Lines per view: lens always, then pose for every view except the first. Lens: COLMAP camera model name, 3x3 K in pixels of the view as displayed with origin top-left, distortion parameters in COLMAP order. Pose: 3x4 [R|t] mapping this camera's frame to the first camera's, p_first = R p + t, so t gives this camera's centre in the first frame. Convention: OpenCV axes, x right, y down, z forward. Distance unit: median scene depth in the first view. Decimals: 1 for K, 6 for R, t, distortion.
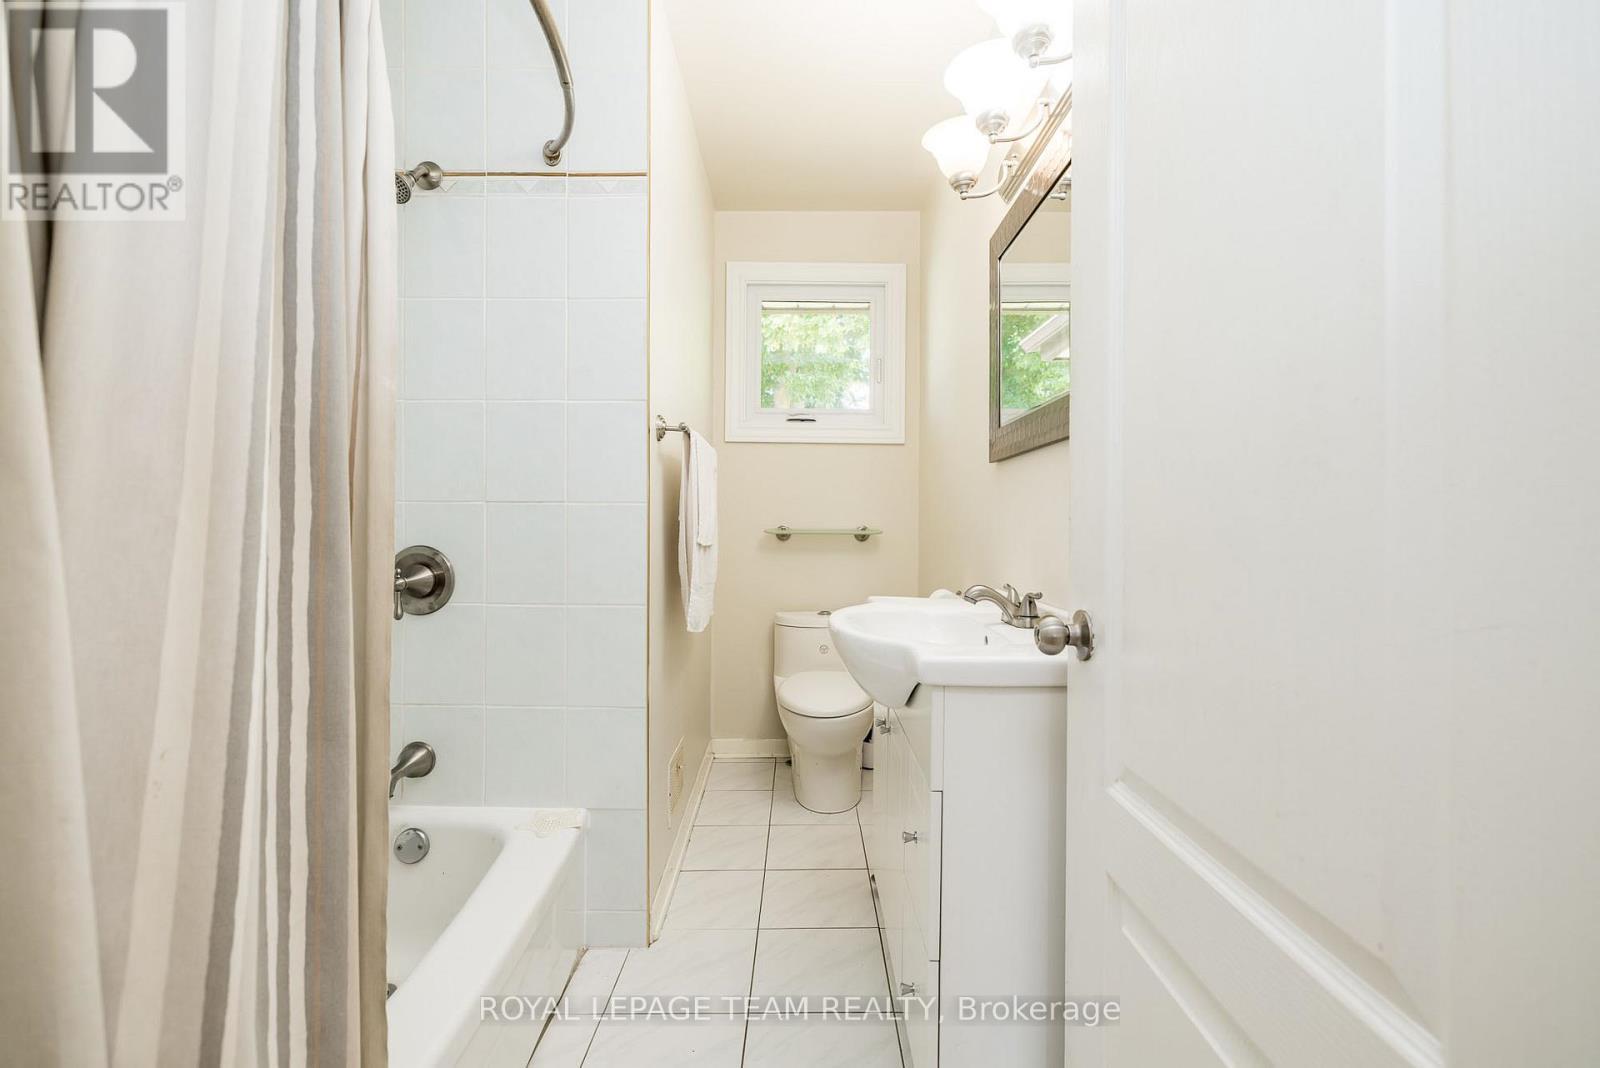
lens RADIAL K [[686.1, 0, 801.4], [0, 686.1, 530.2], [0, 0, 1]] dist [-0.001830, 0.000490]
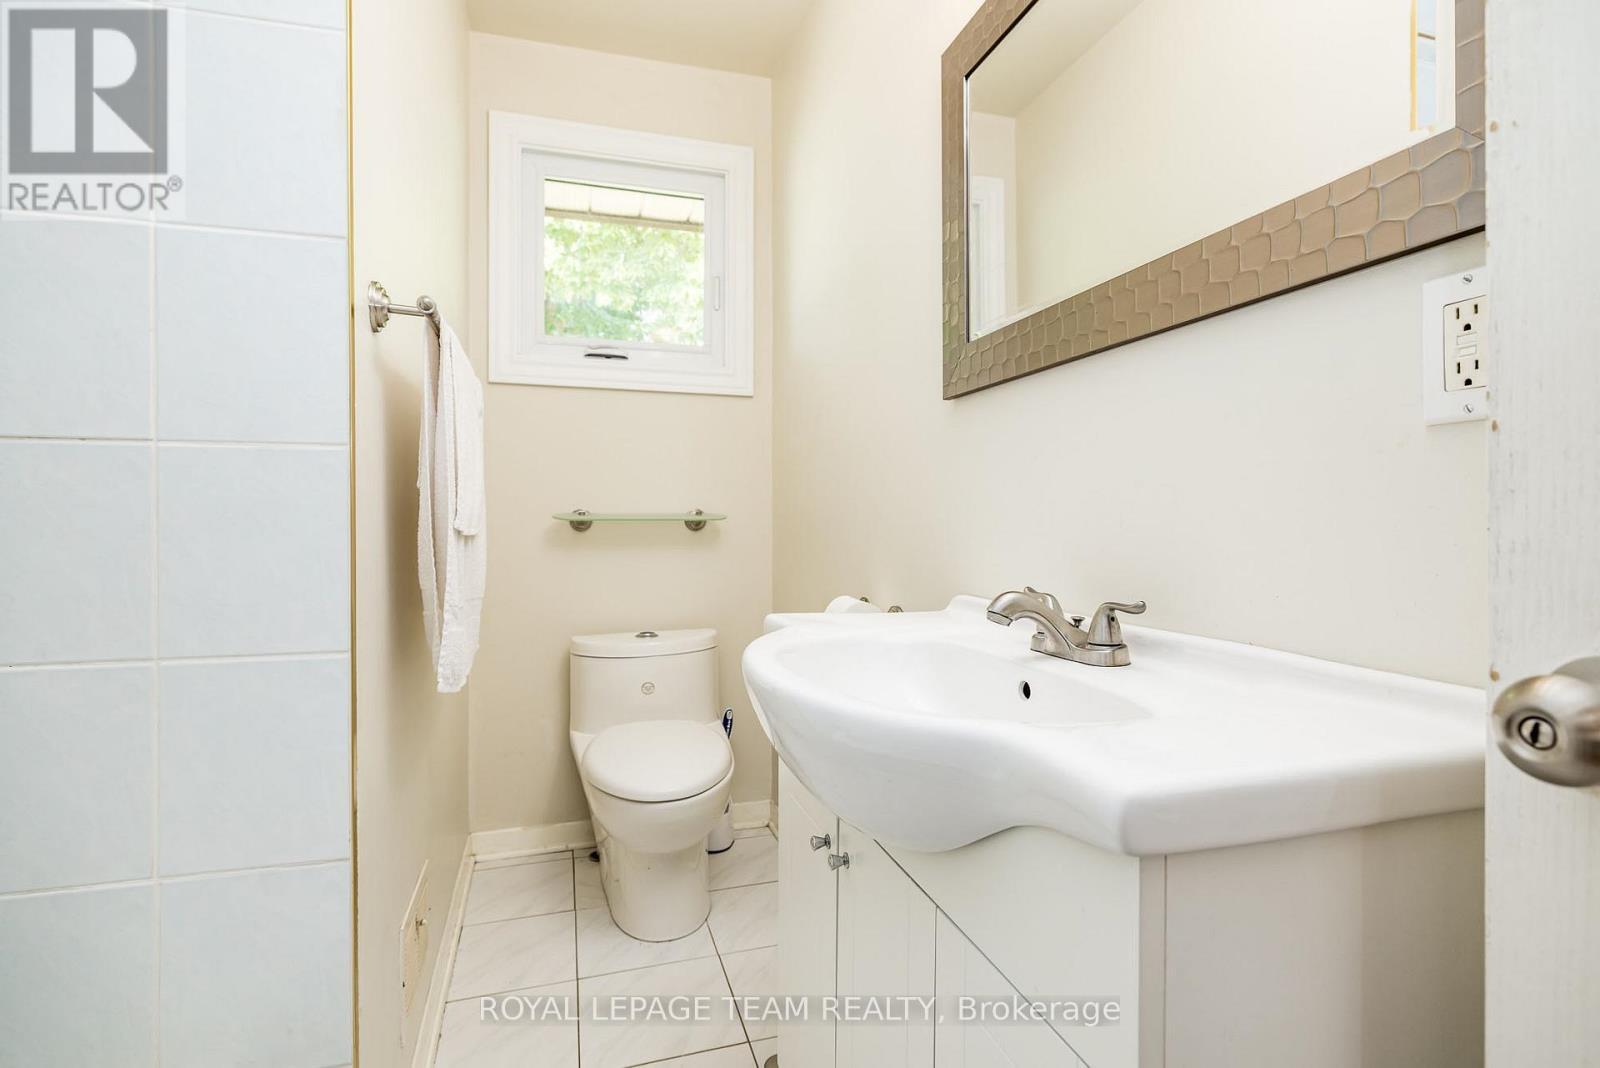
lens RADIAL K [[773.9, 0, 795.7], [0, 773.9, 523.8], [0, 0, 1]] dist [-0.006574, -0.001211]
pose [[0.958906, -0.009110, 0.283577, -0.066585], [0.009709, 0.999953, -0.000709, 0.017981], [-0.283557, 0.003433, 0.958949, 0.336305]]
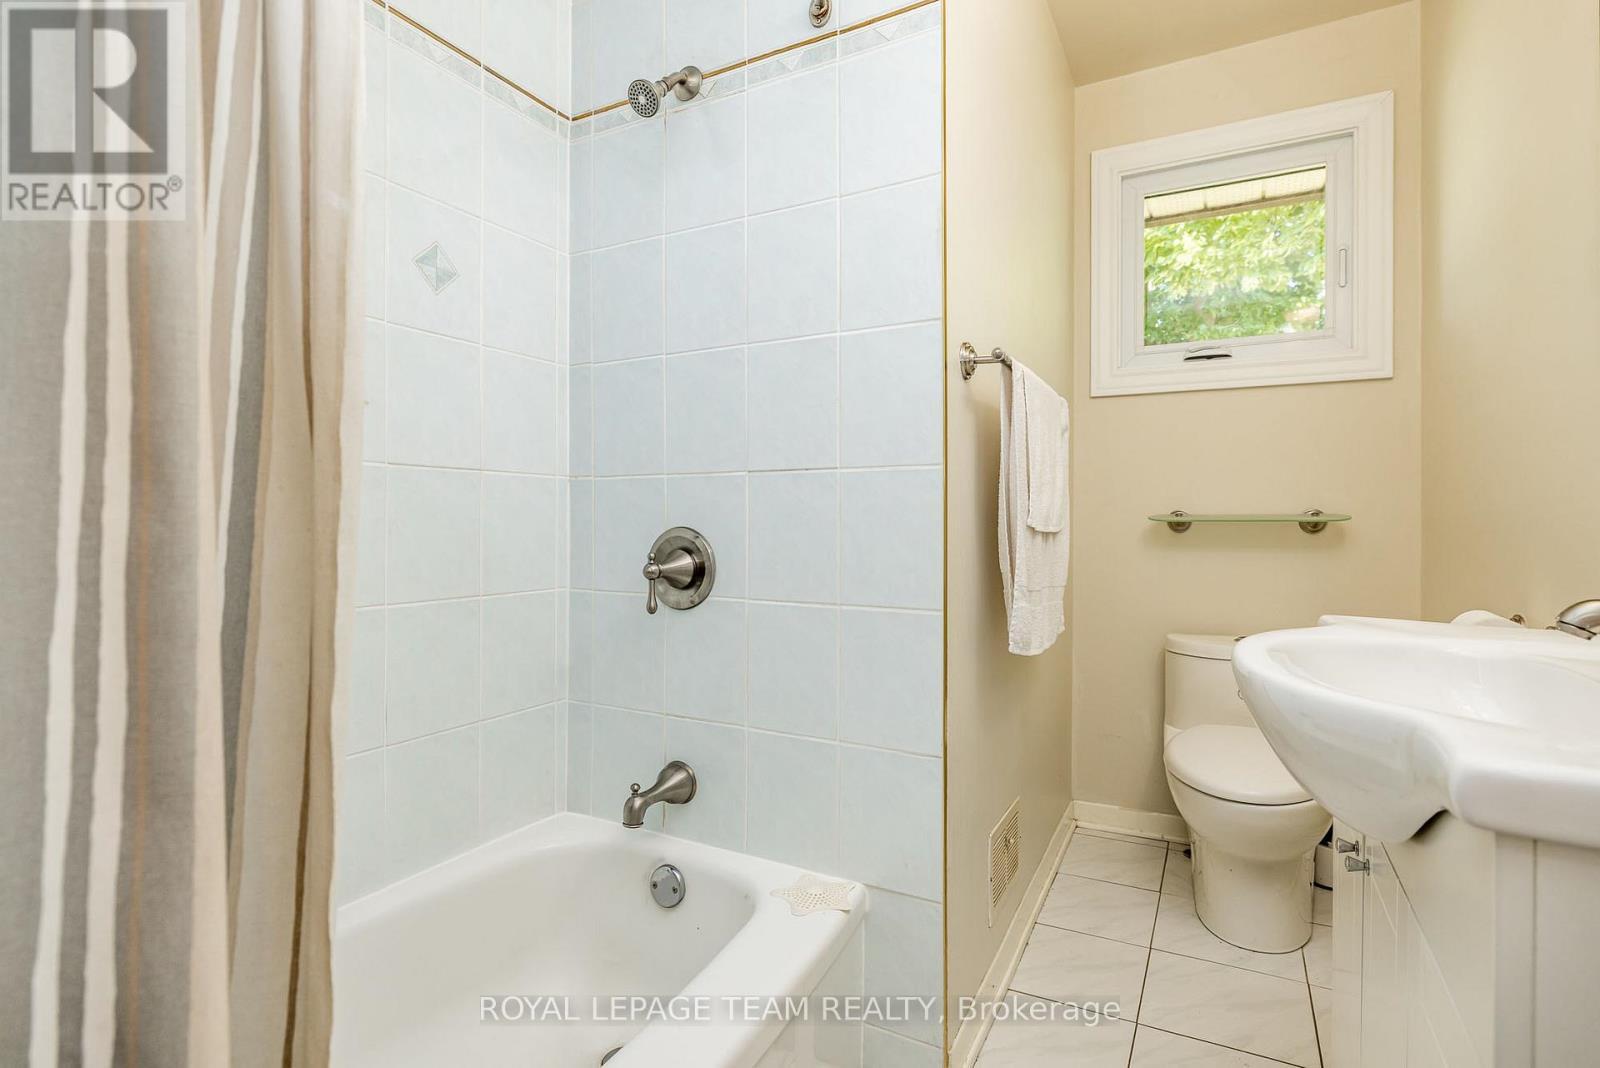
lens RADIAL K [[773.9, 0, 807.5], [0, 773.9, 526.2], [0, 0, 1]] dist [-0.006574, -0.001211]
pose [[0.879017, -0.004066, -0.476773, 0.026575], [0.000327, 0.999969, -0.007925, 0.026003], [0.476790, 0.006811, 0.878991, 0.215593]]
